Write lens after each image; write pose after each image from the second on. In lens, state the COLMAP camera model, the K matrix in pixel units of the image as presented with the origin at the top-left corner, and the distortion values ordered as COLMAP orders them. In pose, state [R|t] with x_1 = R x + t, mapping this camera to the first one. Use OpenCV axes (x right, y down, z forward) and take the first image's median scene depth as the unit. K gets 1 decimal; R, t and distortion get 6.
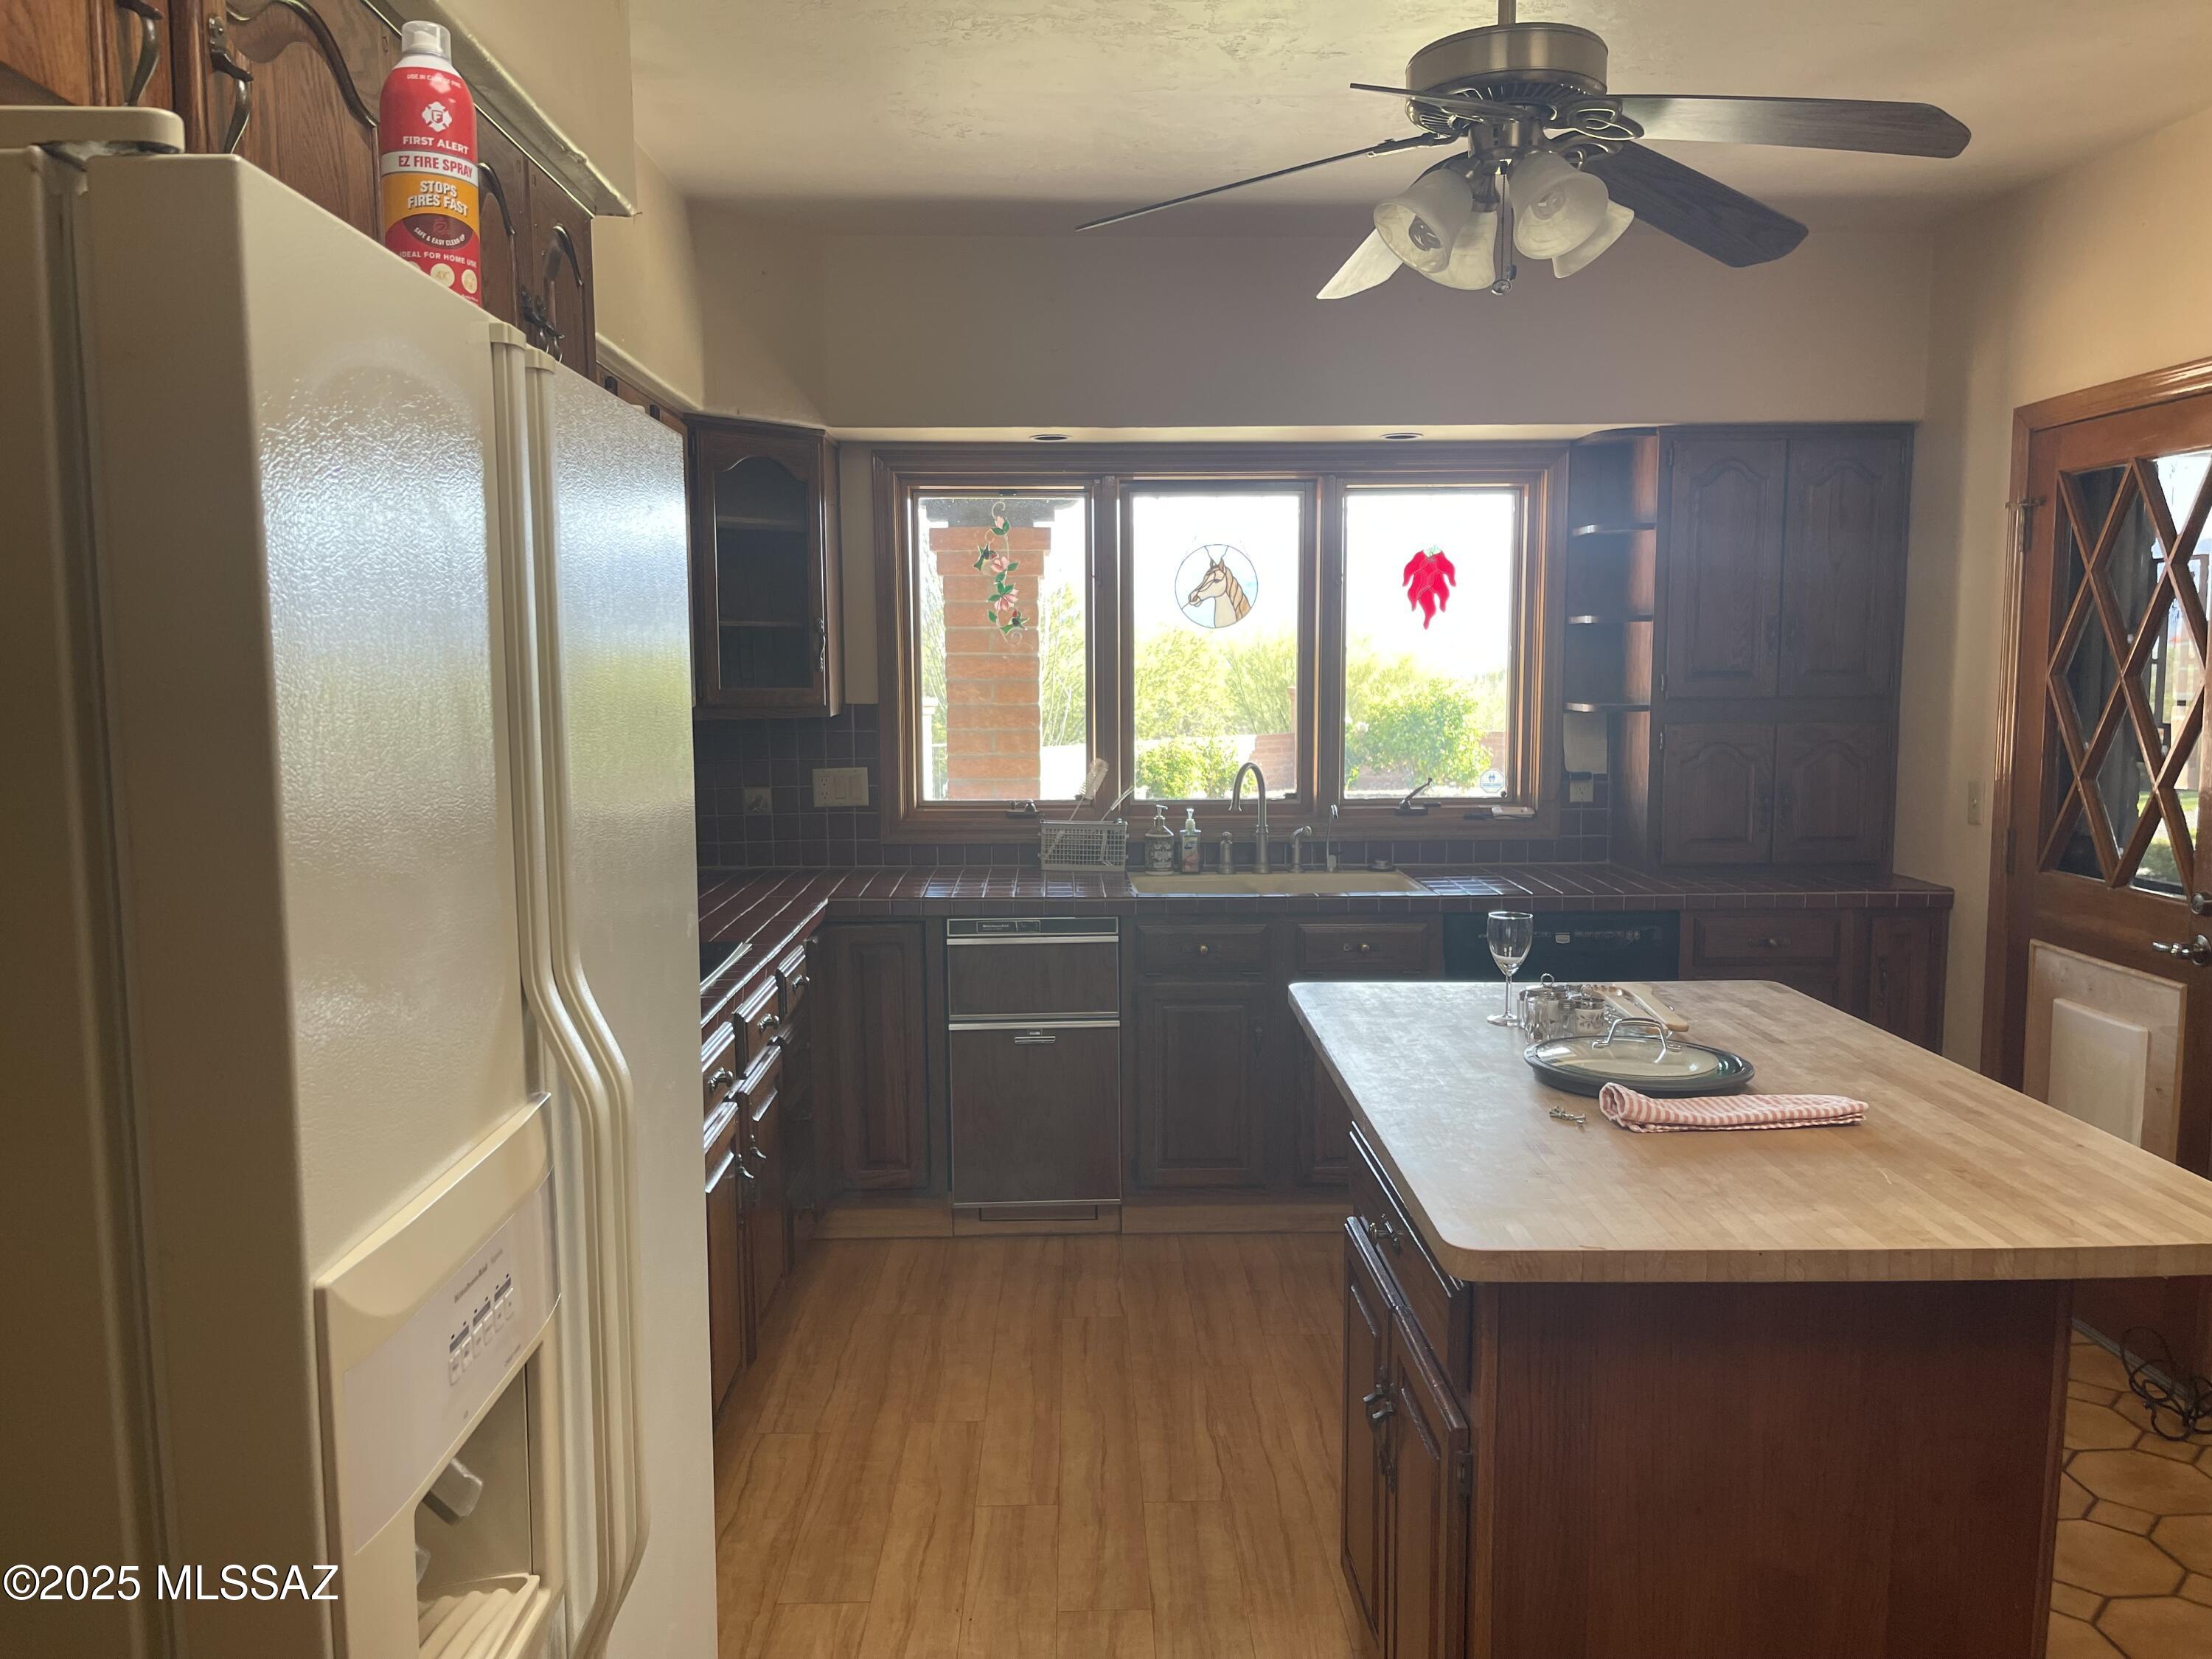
lens RADIAL K [[1673.9, 0, 1102.4], [0, 1673.9, 836.2], [0, 0, 1]] dist [0.078264, -0.096178]
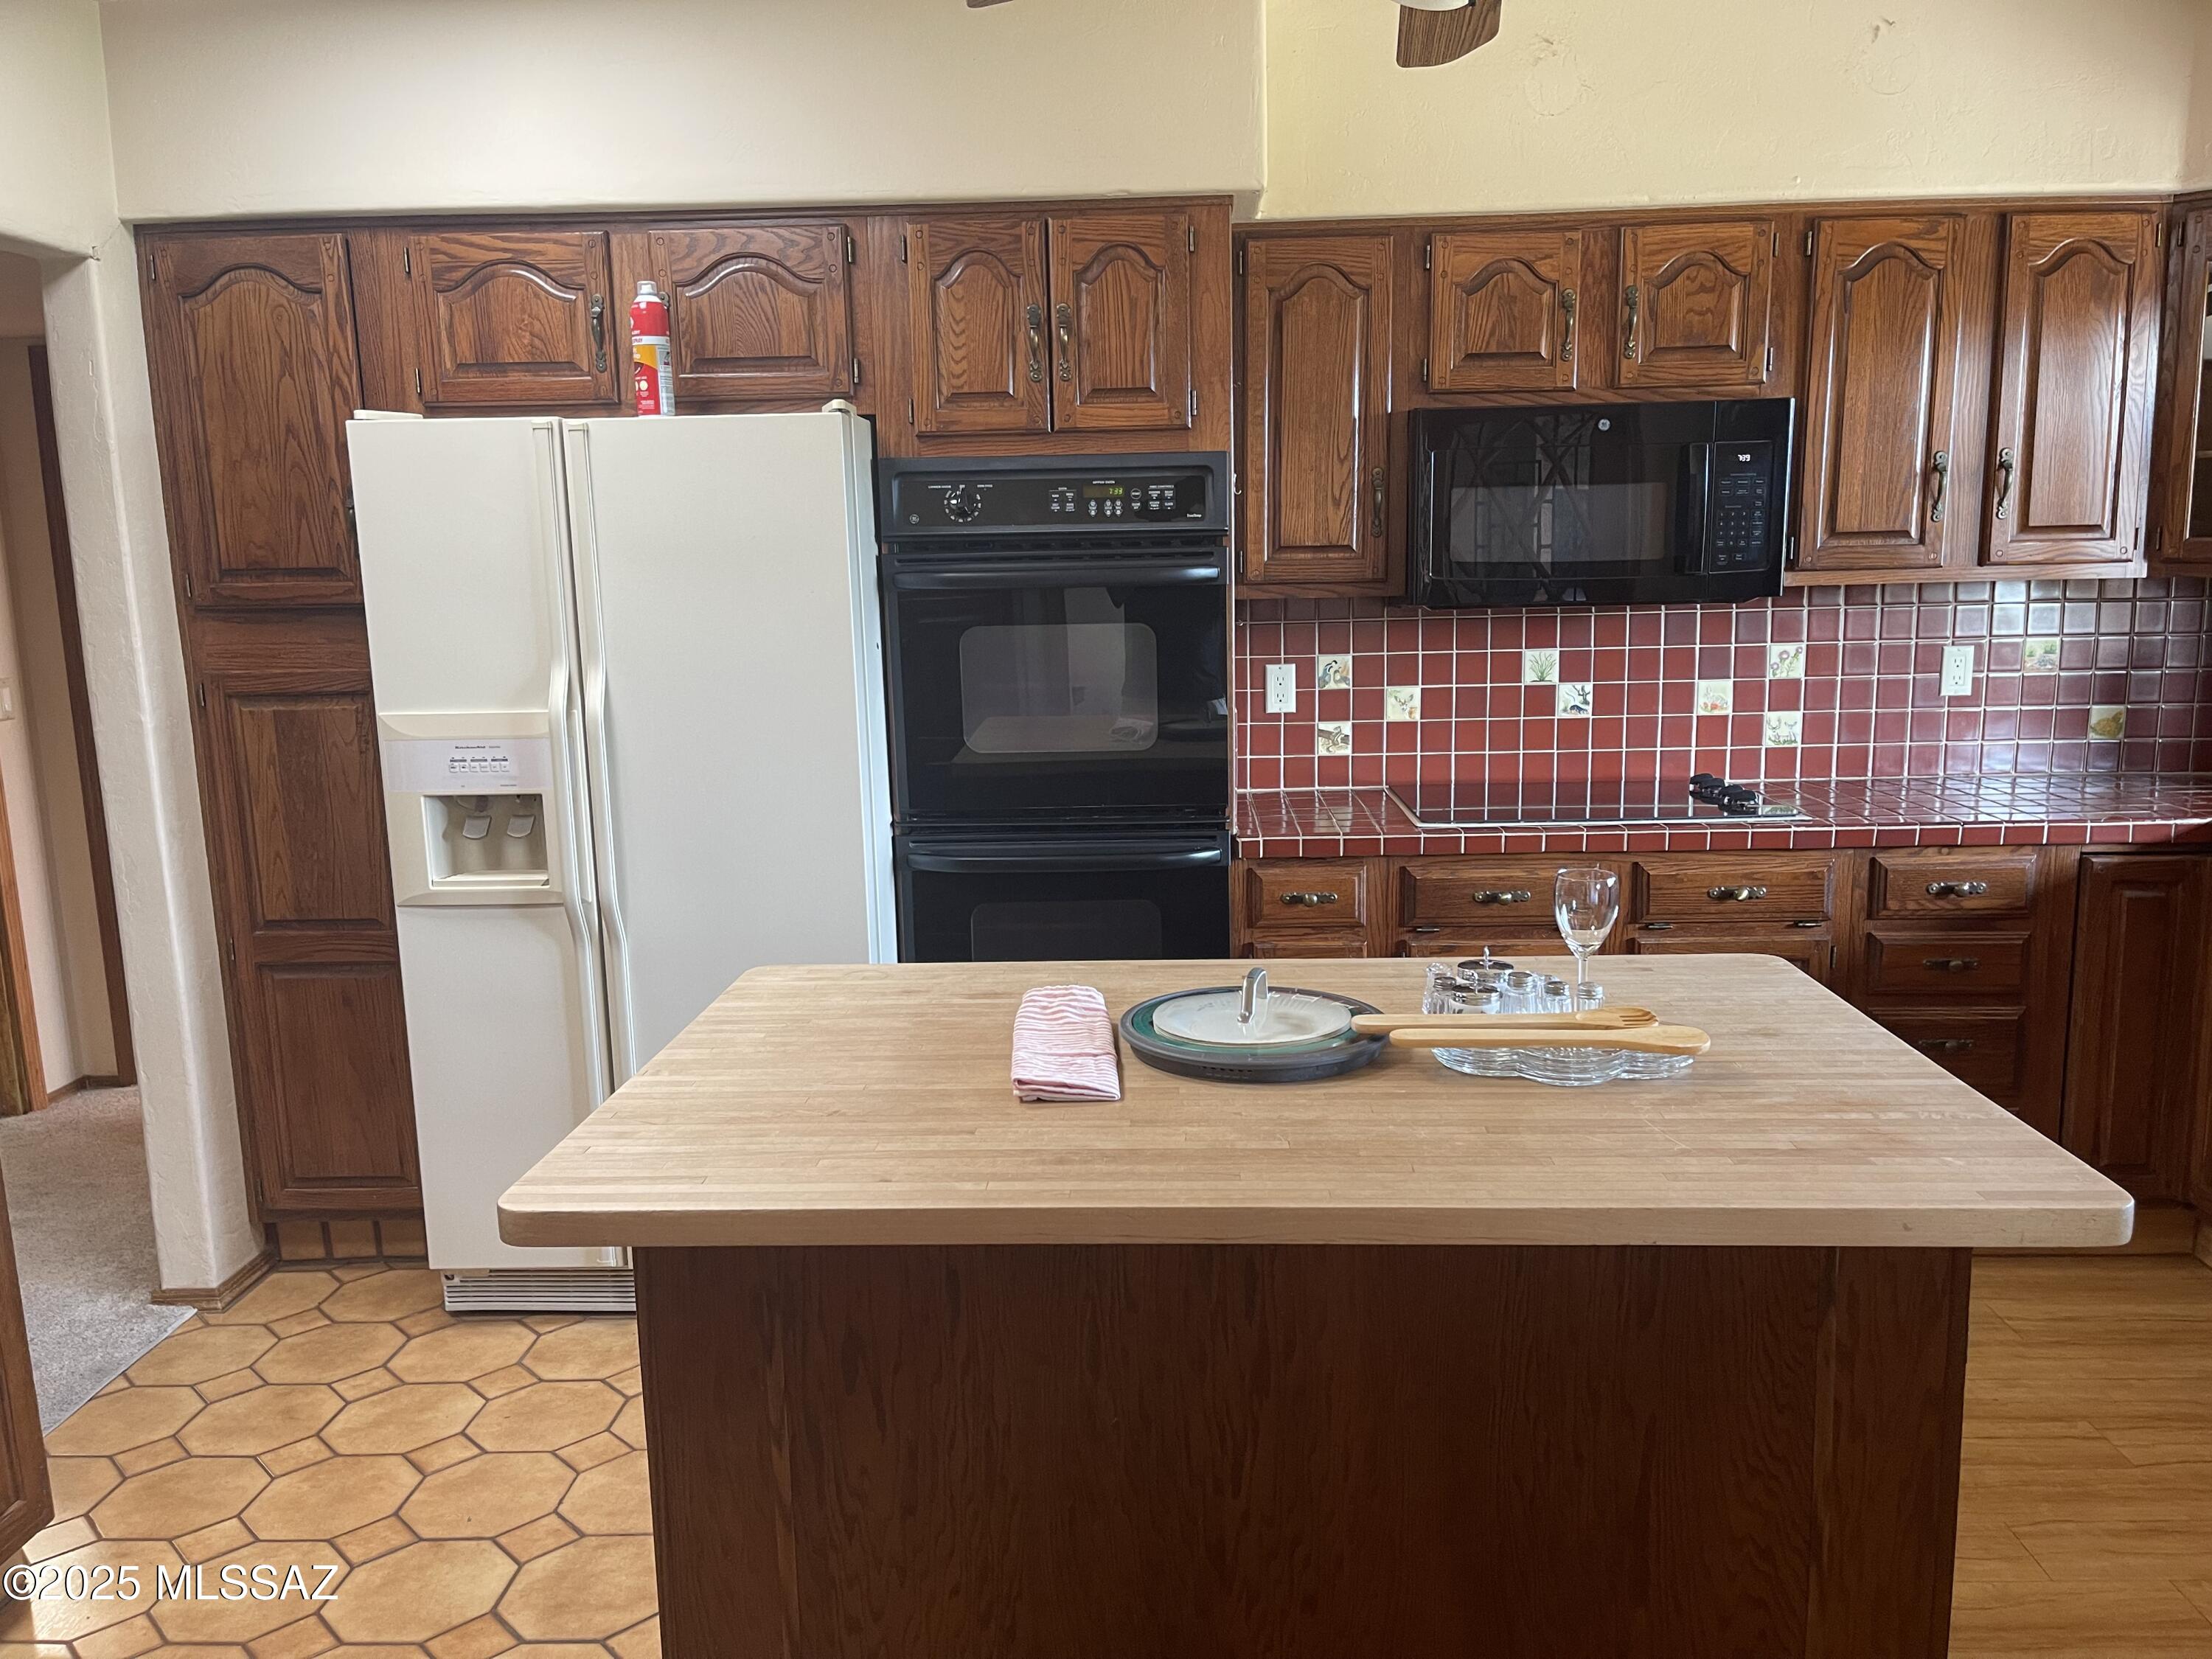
lens RADIAL K [[1673.9, 0, 1102.4], [0, 1673.9, 836.2], [0, 0, 1]] dist [0.078264, -0.096178]
pose [[-0.055857, 0.173509, -0.983247, 1.327626], [-0.080084, 0.980833, 0.177633, -0.108600], [0.995222, 0.088664, -0.040891, 1.164188]]
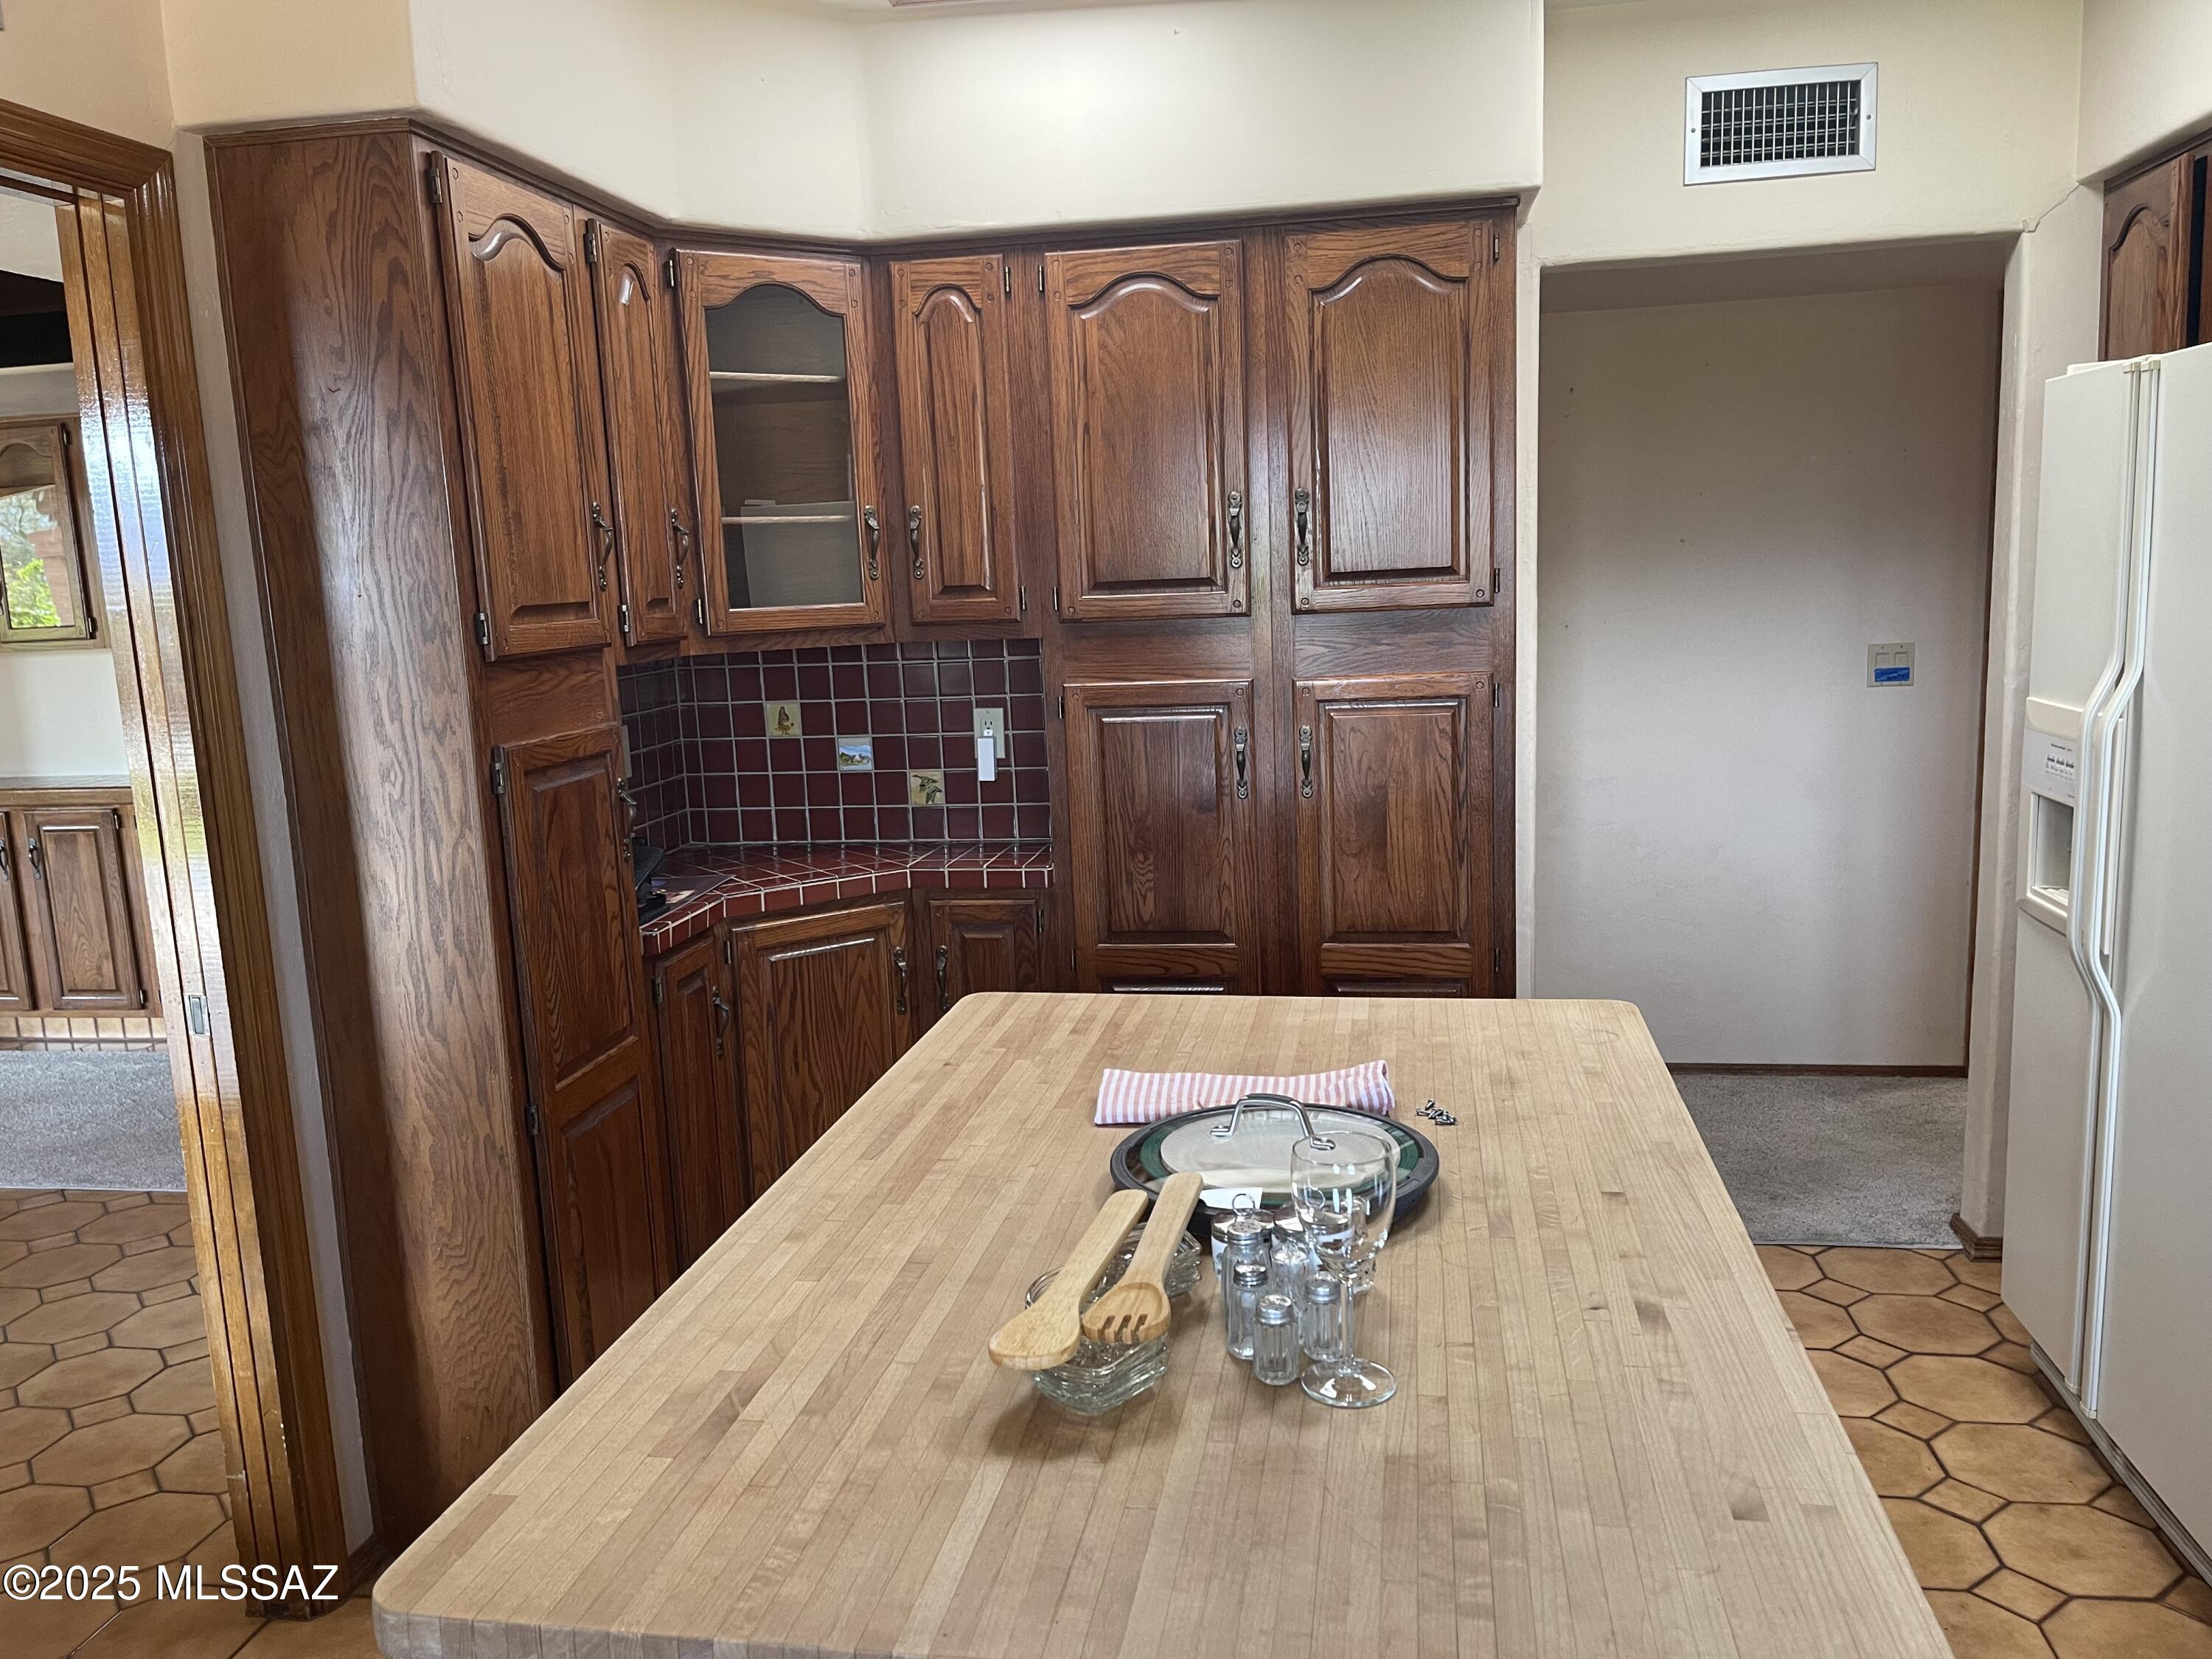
lens RADIAL K [[1673.9, 0, 1102.4], [0, 1673.9, 836.2], [0, 0, 1]] dist [0.078264, -0.096178]
pose [[-0.979760, 0.016620, 0.199485, 0.301488], [0.069381, 0.962969, 0.260532, -0.205941], [-0.187768, 0.269100, -0.944631, 1.965742]]
